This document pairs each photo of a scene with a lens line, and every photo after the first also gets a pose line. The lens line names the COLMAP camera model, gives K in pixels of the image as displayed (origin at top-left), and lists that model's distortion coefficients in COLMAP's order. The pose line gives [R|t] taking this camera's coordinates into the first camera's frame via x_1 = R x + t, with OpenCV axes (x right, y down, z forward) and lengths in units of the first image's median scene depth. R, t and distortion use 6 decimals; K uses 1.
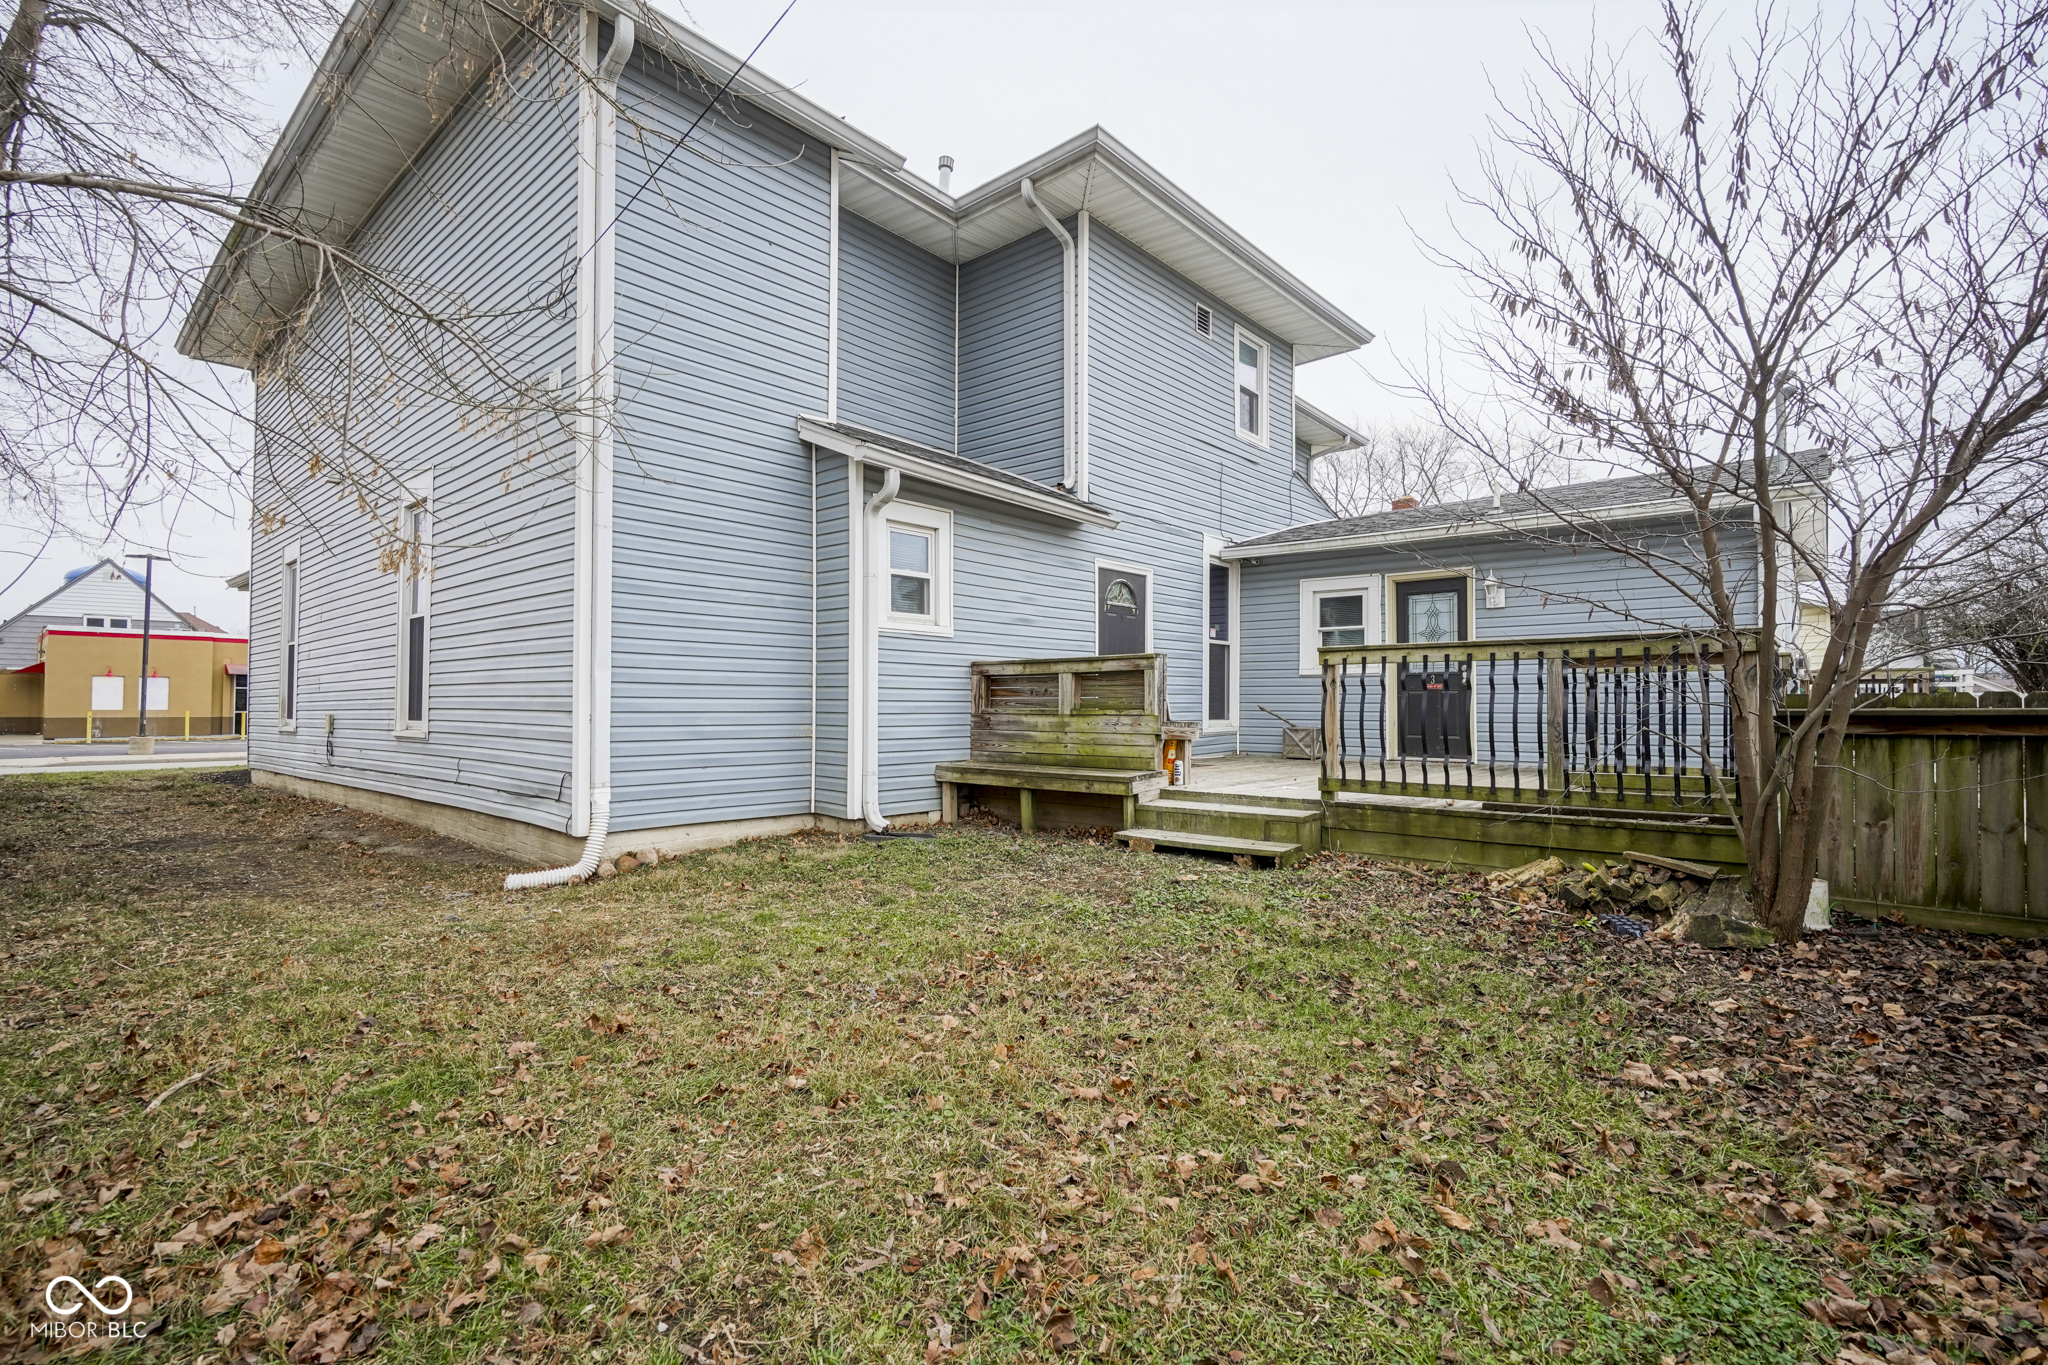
lens RADIAL K [[966.4, 0, 1008.1], [0, 966.4, 679.6], [0, 0, 1]] dist [-0.002970, 0.002225]
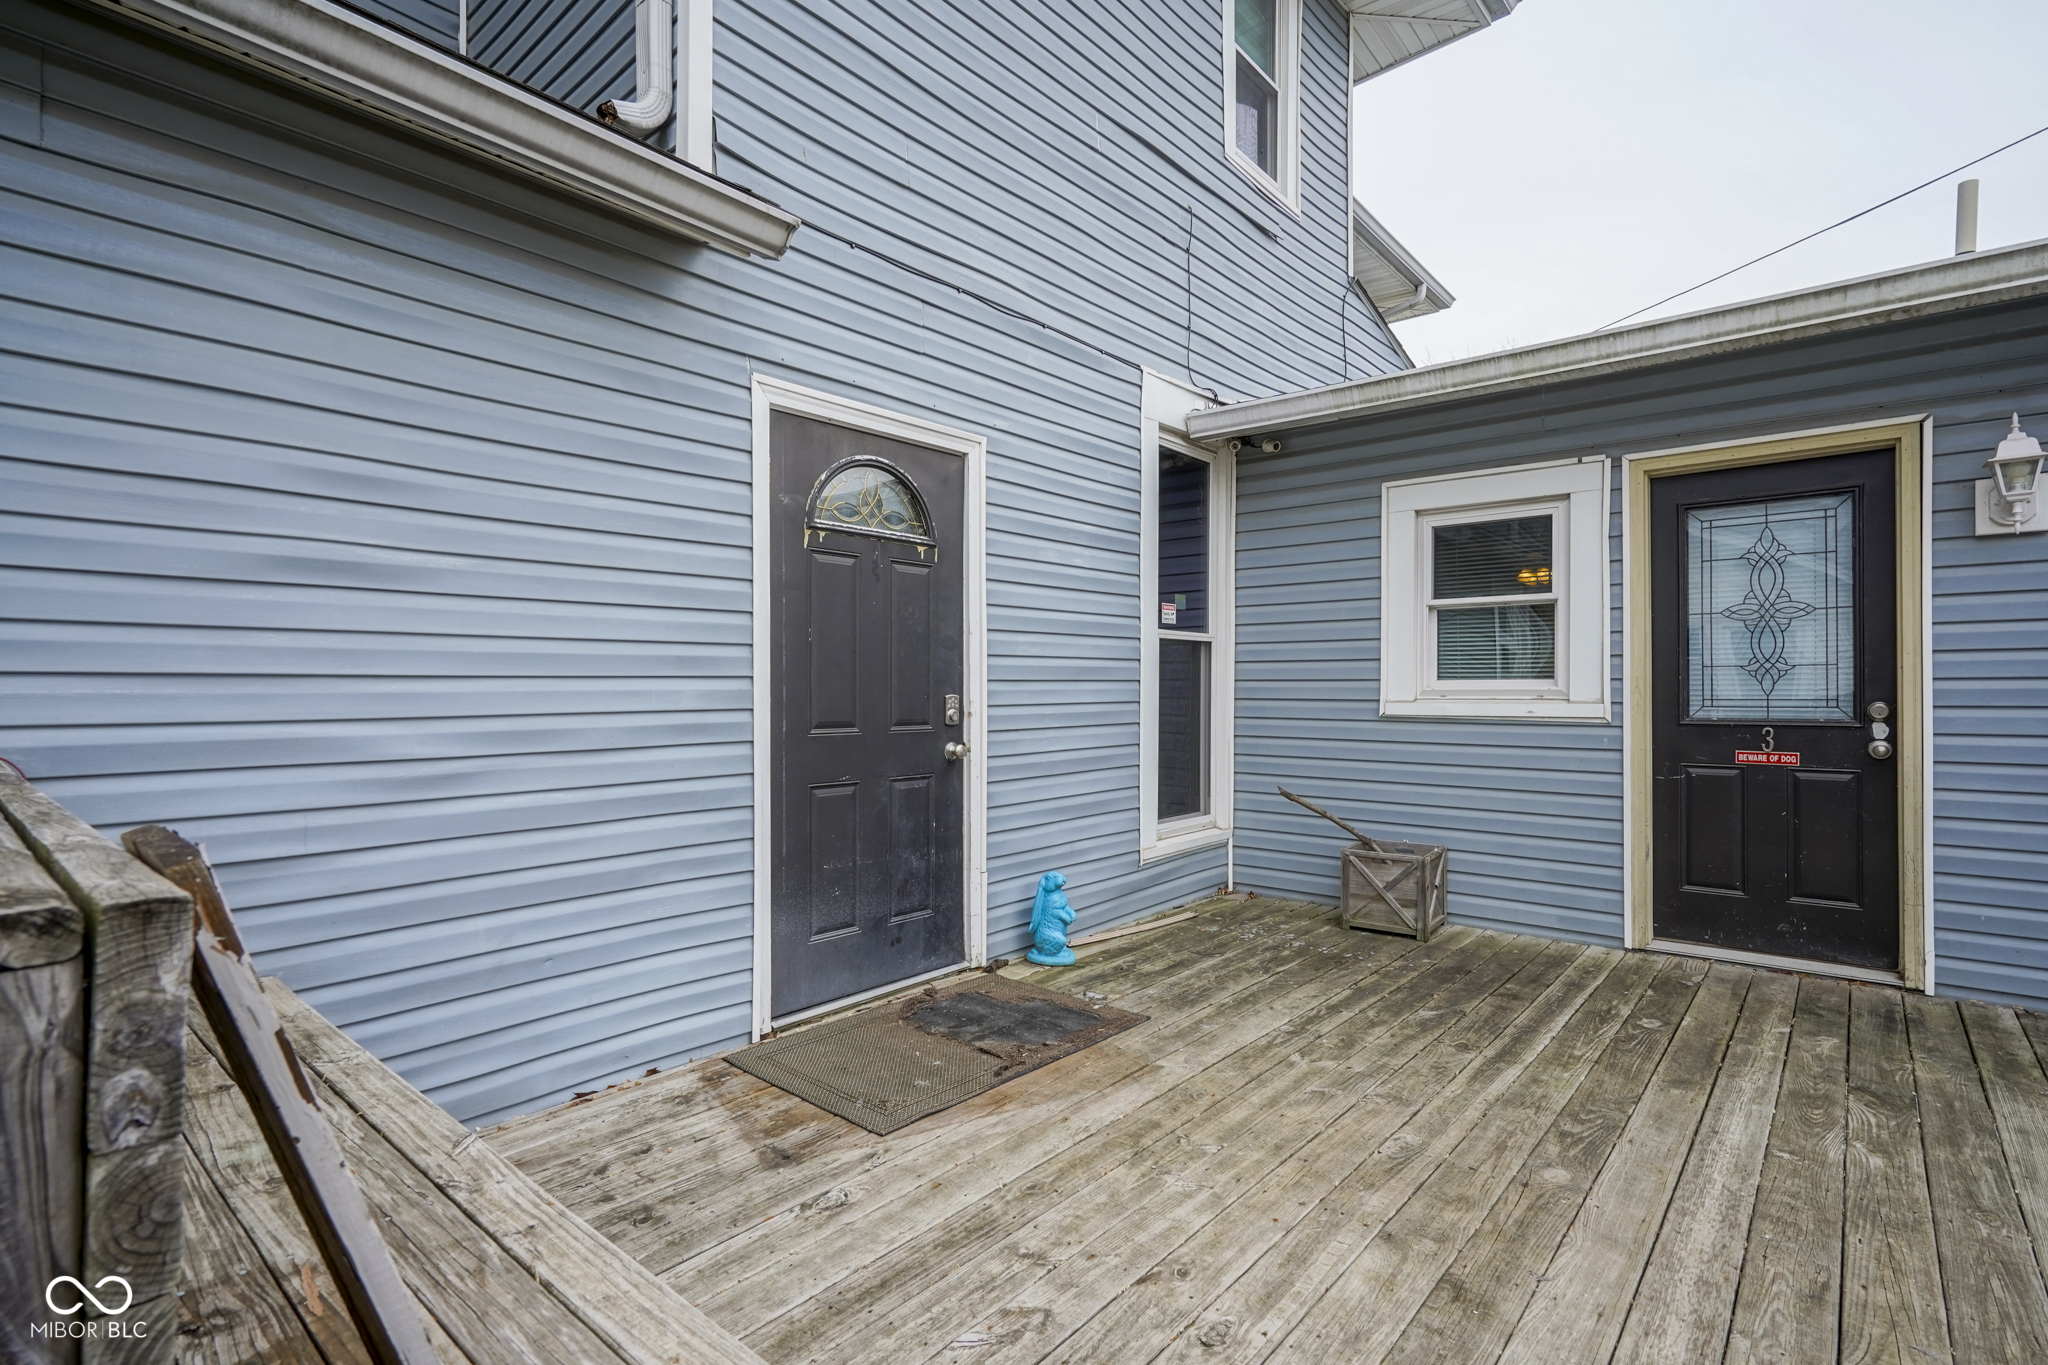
lens RADIAL K [[966.4, 0, 978.9], [0, 966.4, 672.8], [0, 0, 1]] dist [-0.002970, 0.002225]
pose [[0.999369, -0.001661, -0.035484, 0.182302], [0.002123, 0.999913, 0.012988, -0.035832], [0.035459, -0.013055, 0.999286, 0.729221]]
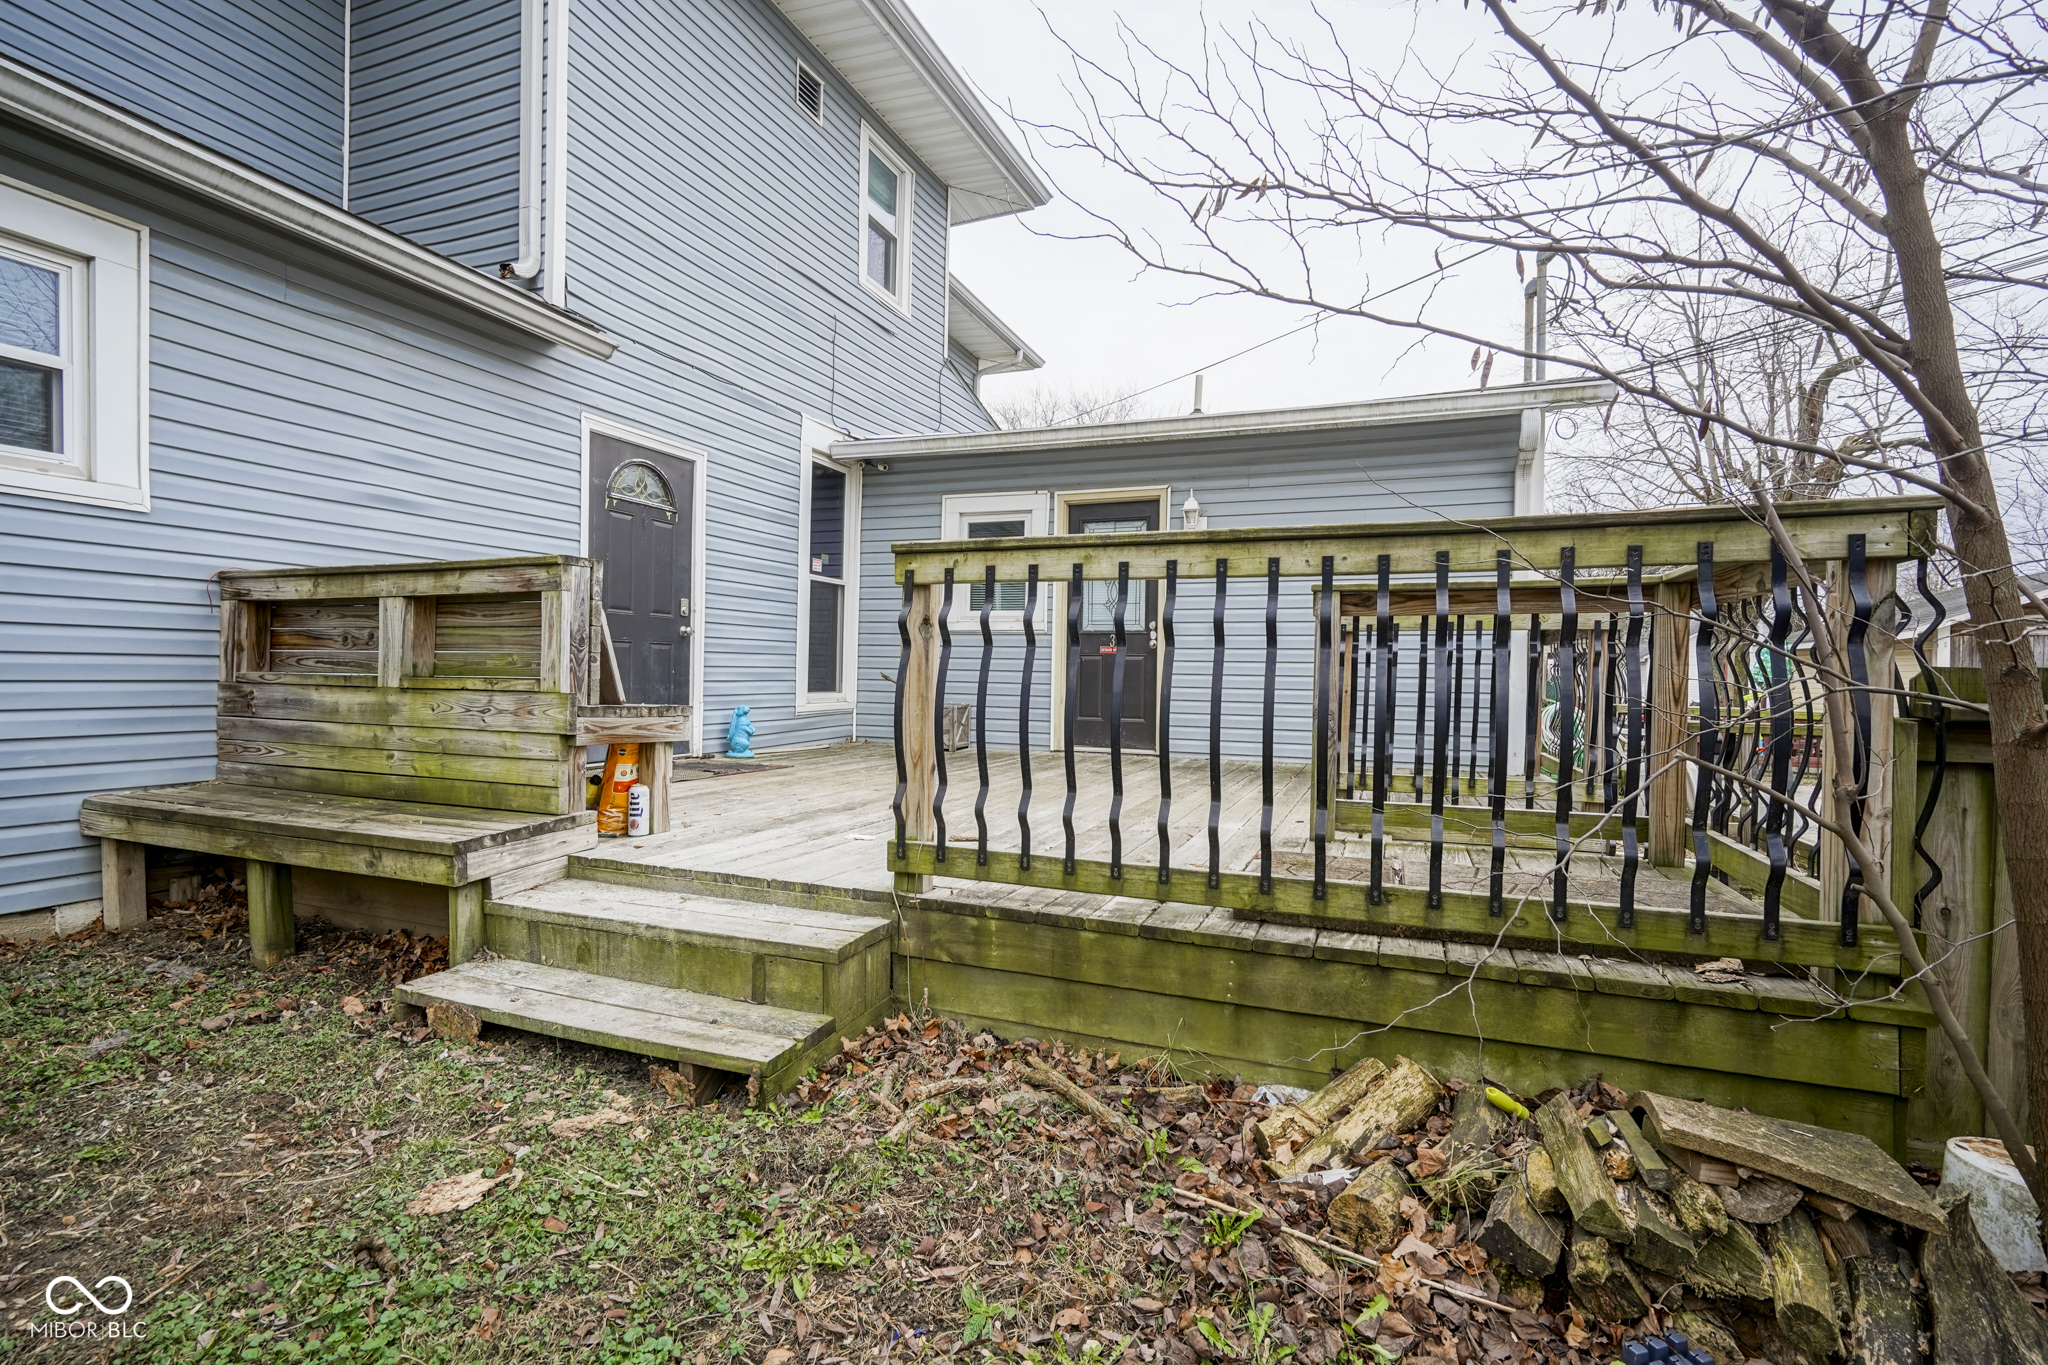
lens RADIAL K [[966.4, 0, 1016.8], [0, 966.4, 671.9], [0, 0, 1]] dist [-0.002970, 0.002225]
pose [[0.946278, 0.014814, 0.323014, 0.159499], [-0.023859, 0.999426, 0.024059, 0.008732], [-0.322472, -0.030474, 0.946088, 0.388765]]
